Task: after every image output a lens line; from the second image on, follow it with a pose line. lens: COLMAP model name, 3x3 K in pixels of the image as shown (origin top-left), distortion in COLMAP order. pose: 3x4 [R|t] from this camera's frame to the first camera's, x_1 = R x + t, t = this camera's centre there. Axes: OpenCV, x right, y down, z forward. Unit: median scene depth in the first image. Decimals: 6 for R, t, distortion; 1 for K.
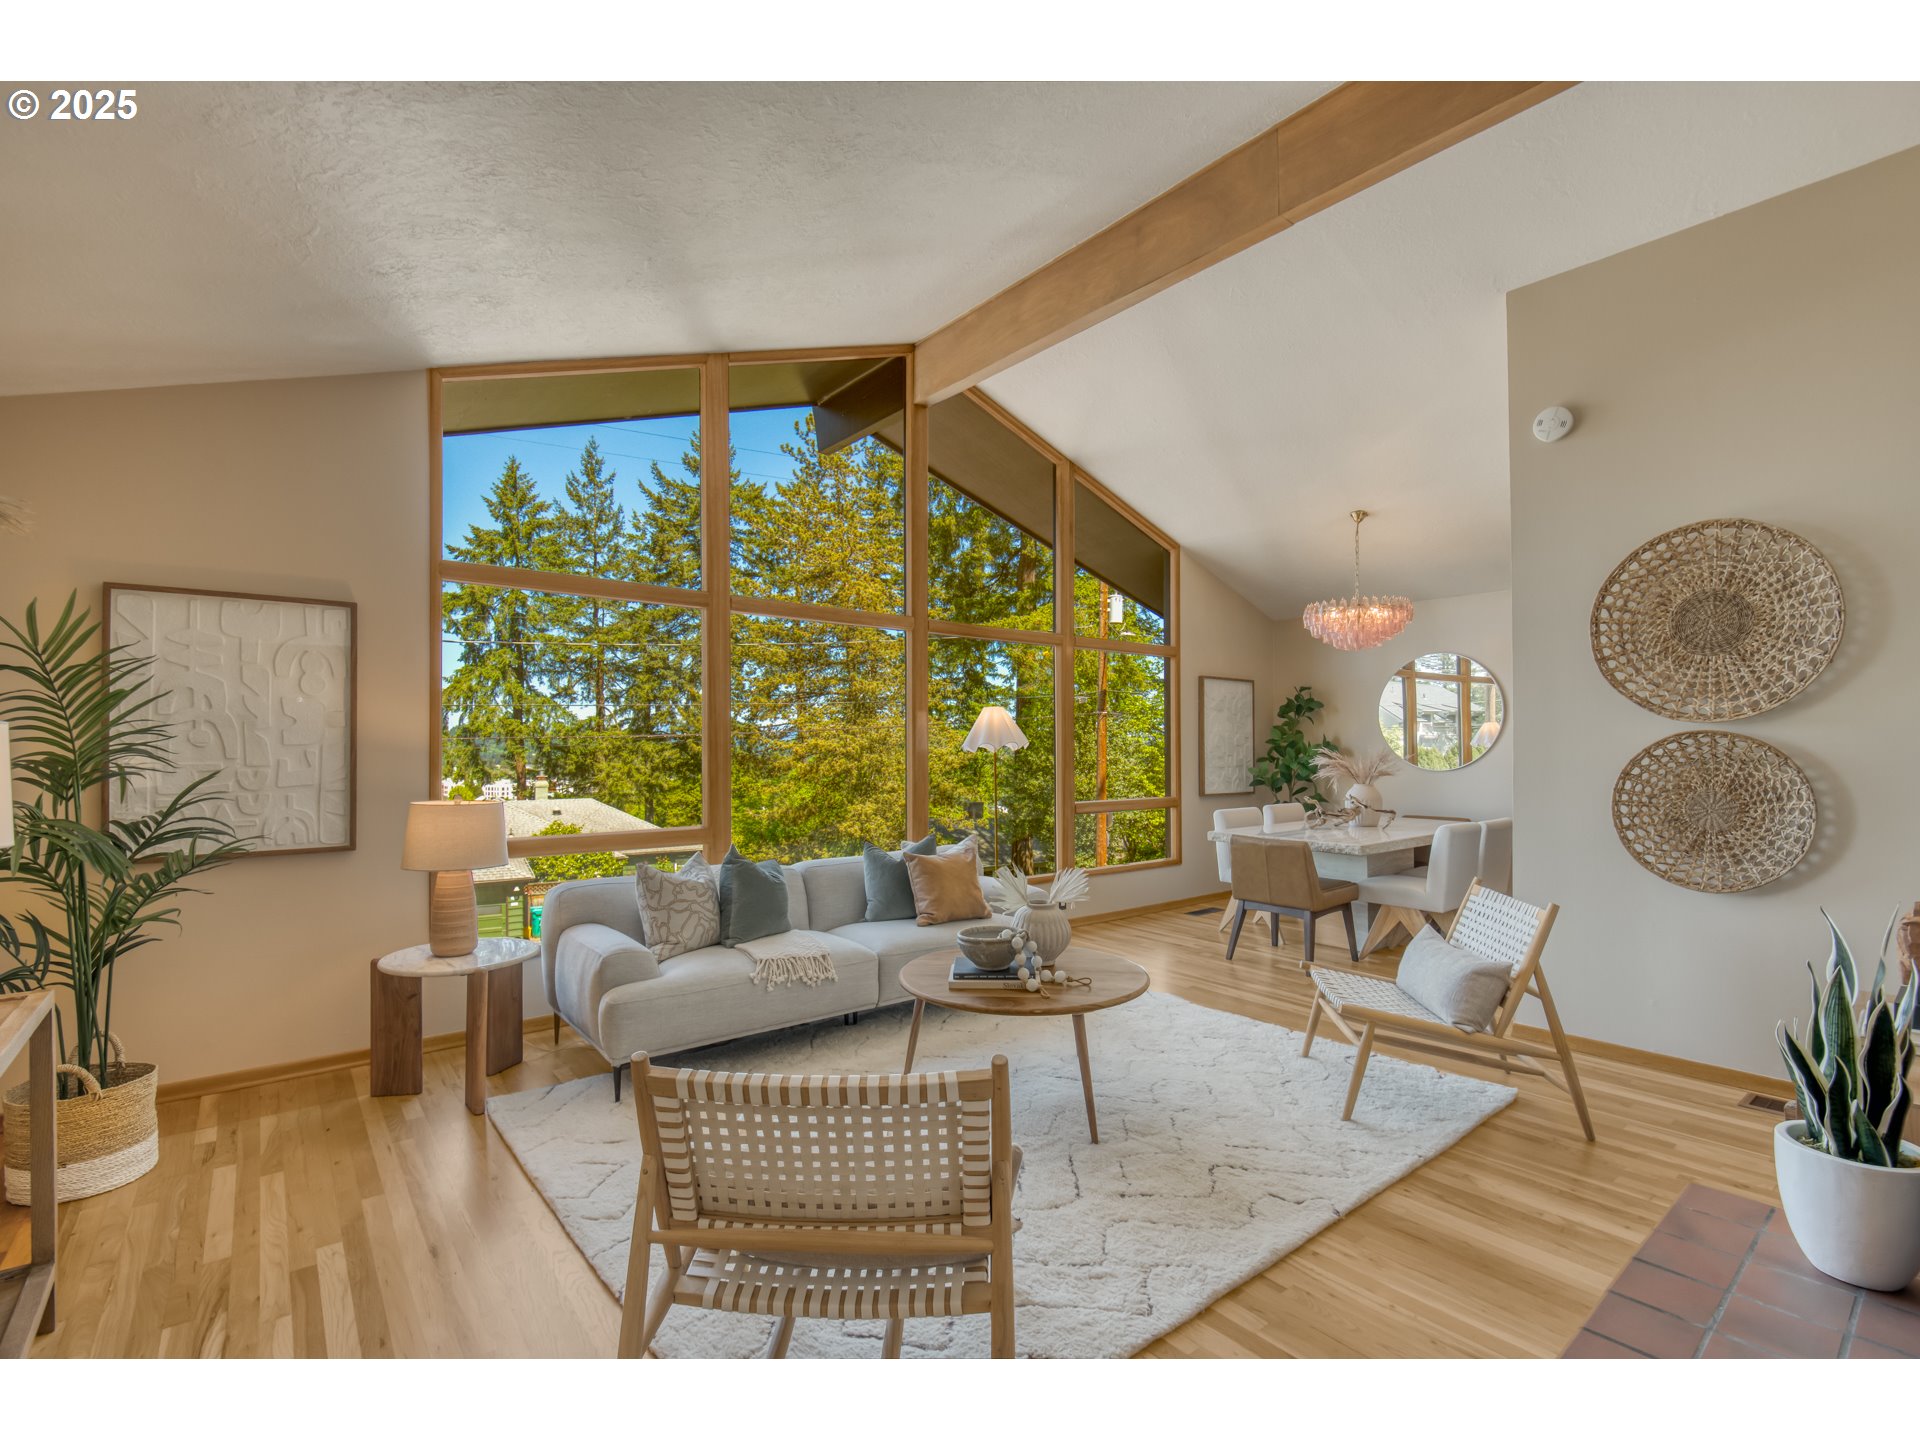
lens RADIAL K [[865.1, 0, 957.2], [0, 865.1, 742.6], [0, 0, 1]] dist [0.000579, -0.003795]
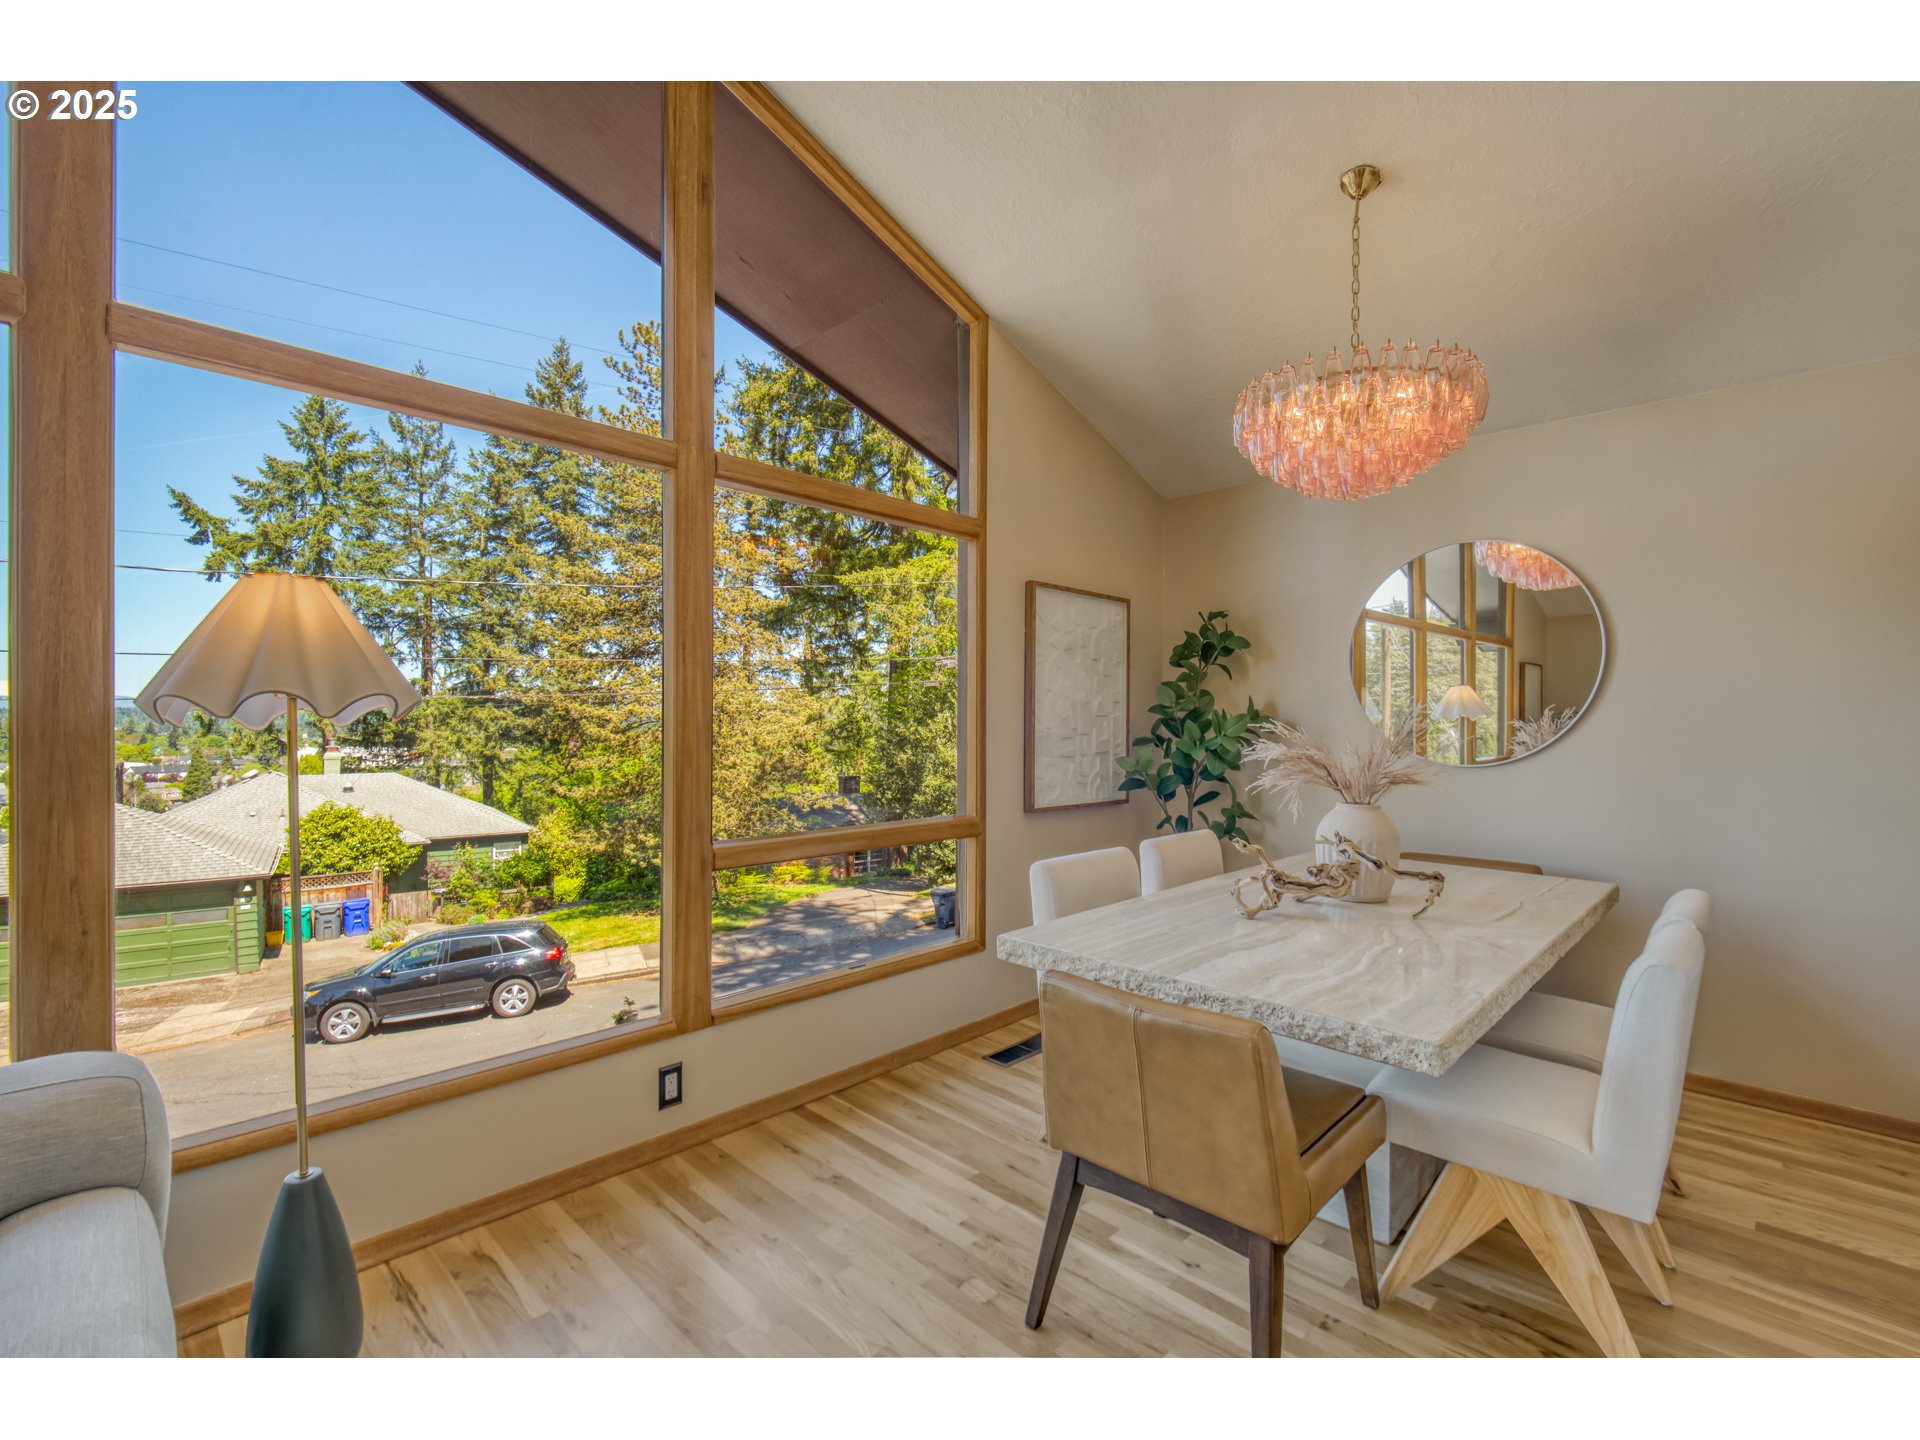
lens RADIAL K [[865.1, 0, 956.8], [0, 865.1, 721.4], [0, 0, 1]] dist [0.000579, -0.003795]
pose [[0.992874, 0.007673, 0.118921, 0.171614], [-0.008872, 0.999915, 0.009553, 0.002438], [-0.118838, -0.010540, 0.992858, 0.471958]]
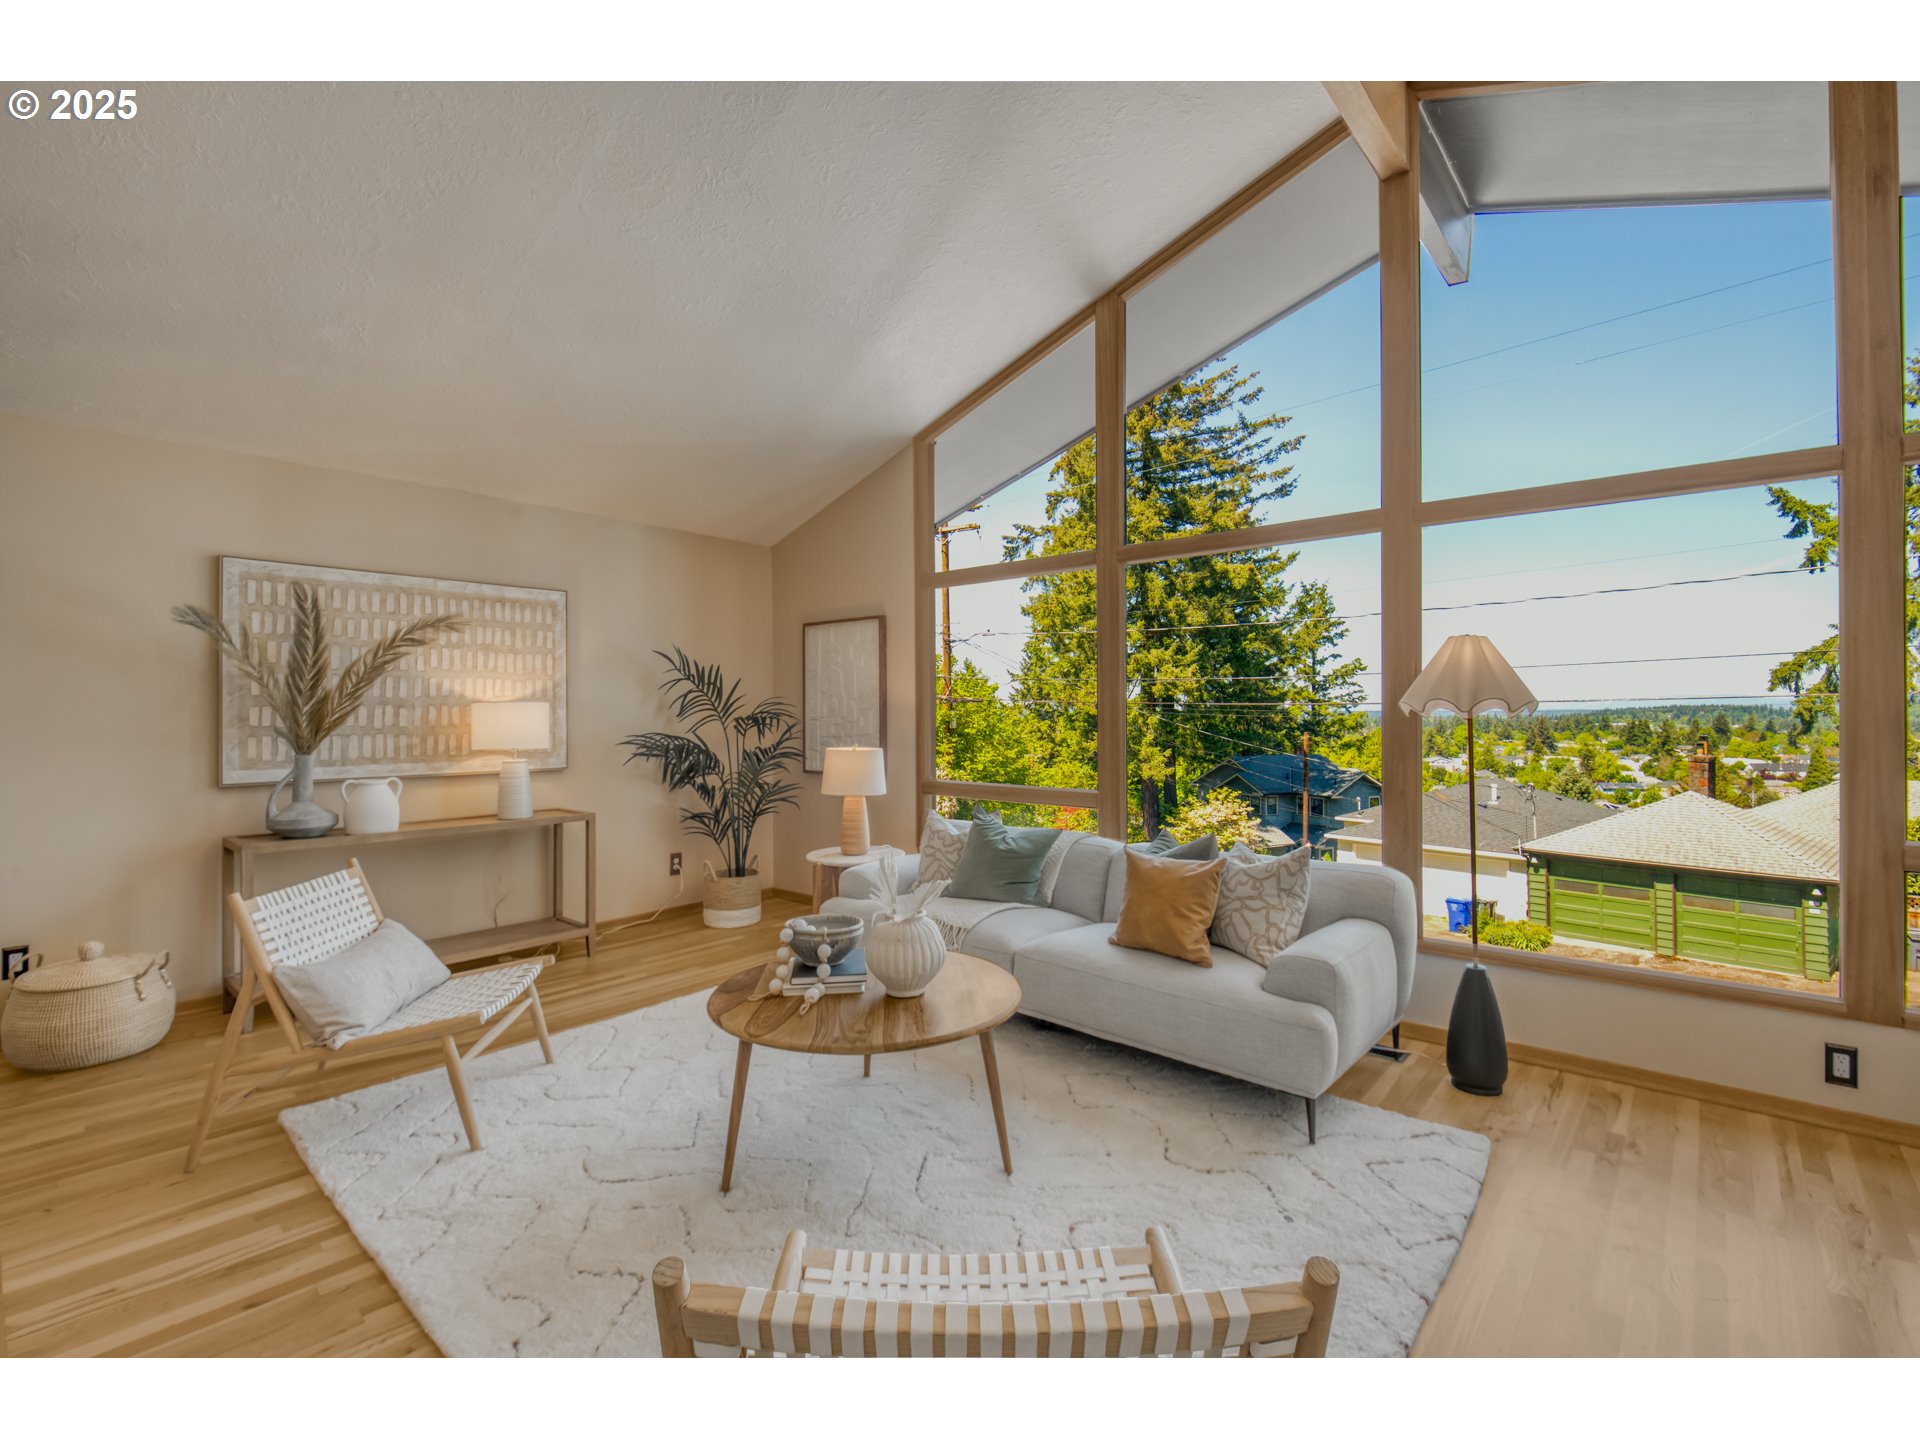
lens RADIAL K [[865.1, 0, 962.3], [0, 865.1, 709.0], [0, 0, 1]] dist [0.000579, -0.003795]
pose [[0.185927, -0.001588, -0.982562, 0.382726], [0.006995, 0.999975, -0.000293, 0.002249], [0.982539, -0.006819, 0.185934, 0.403970]]
